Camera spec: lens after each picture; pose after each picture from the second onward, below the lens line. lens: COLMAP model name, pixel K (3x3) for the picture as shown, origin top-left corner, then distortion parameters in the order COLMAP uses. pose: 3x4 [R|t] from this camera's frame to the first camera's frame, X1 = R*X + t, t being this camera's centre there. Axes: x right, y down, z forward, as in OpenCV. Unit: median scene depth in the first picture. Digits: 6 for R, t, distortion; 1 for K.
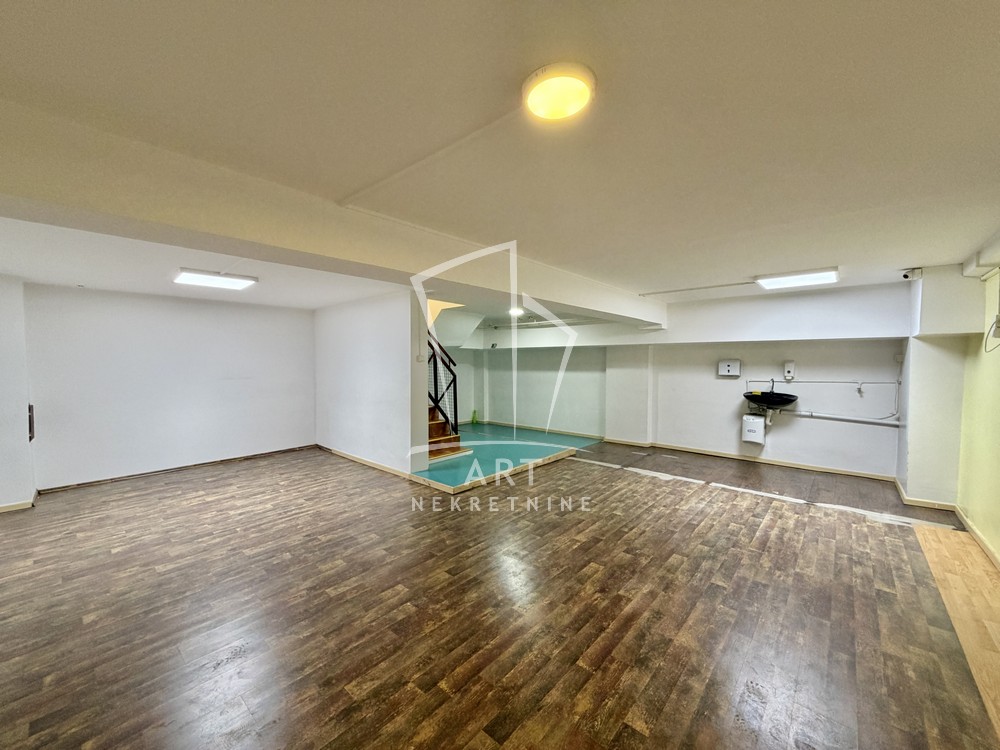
lens RADIAL K [[397.8, 0, 495.3], [0, 397.8, 376.0], [0, 0, 1]] dist [-0.000047, -0.000311]
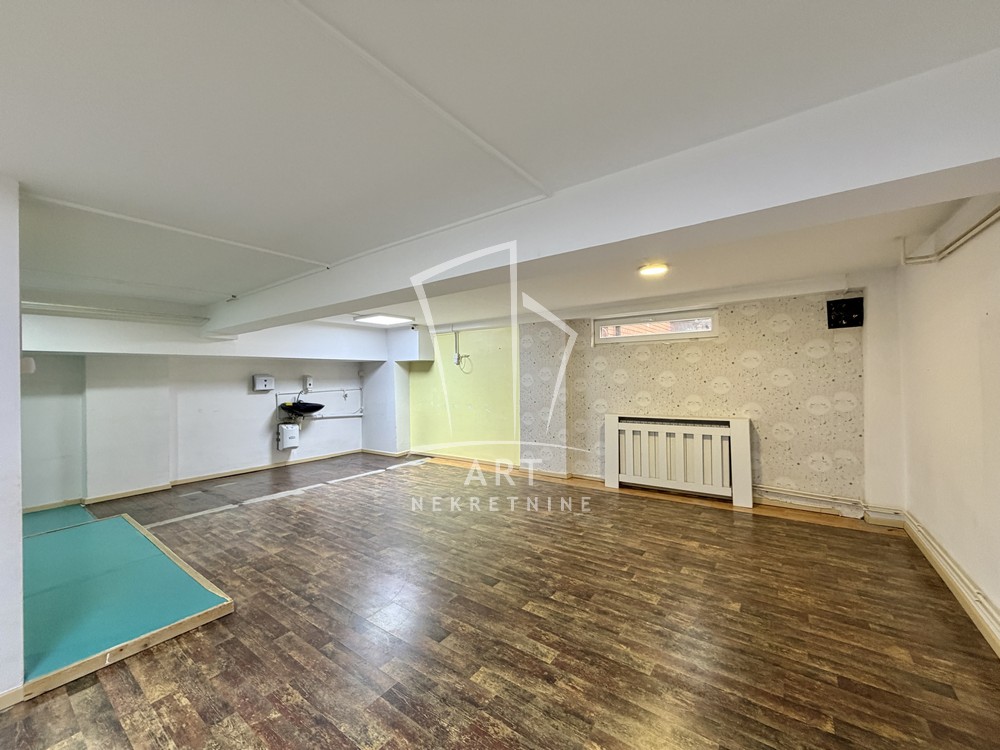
lens RADIAL K [[397.8, 0, 495.3], [0, 397.8, 376.0], [0, 0, 1]] dist [-0.000047, -0.000311]
pose [[-0.094313, 0.002011, 0.995541, -0.687999], [0.051160, 0.998686, 0.002829, -0.013730], [-0.994227, 0.051198, -0.094292, 0.667427]]
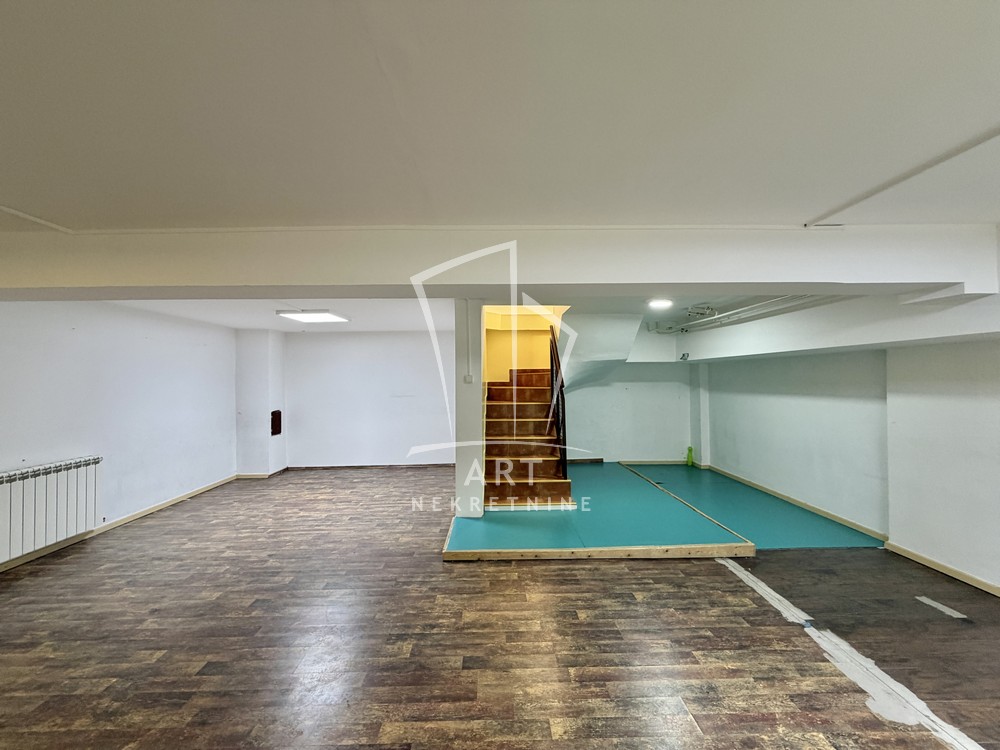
lens RADIAL K [[396.1, 0, 494.7], [0, 396.1, 374.6], [0, 0, 1]] dist [-0.001572, -0.000296]
pose [[0.673235, -0.014337, -0.739290, 0.515007], [-0.017213, 0.999237, -0.035052, -0.028623], [0.739229, 0.036323, 0.672474, 0.552374]]
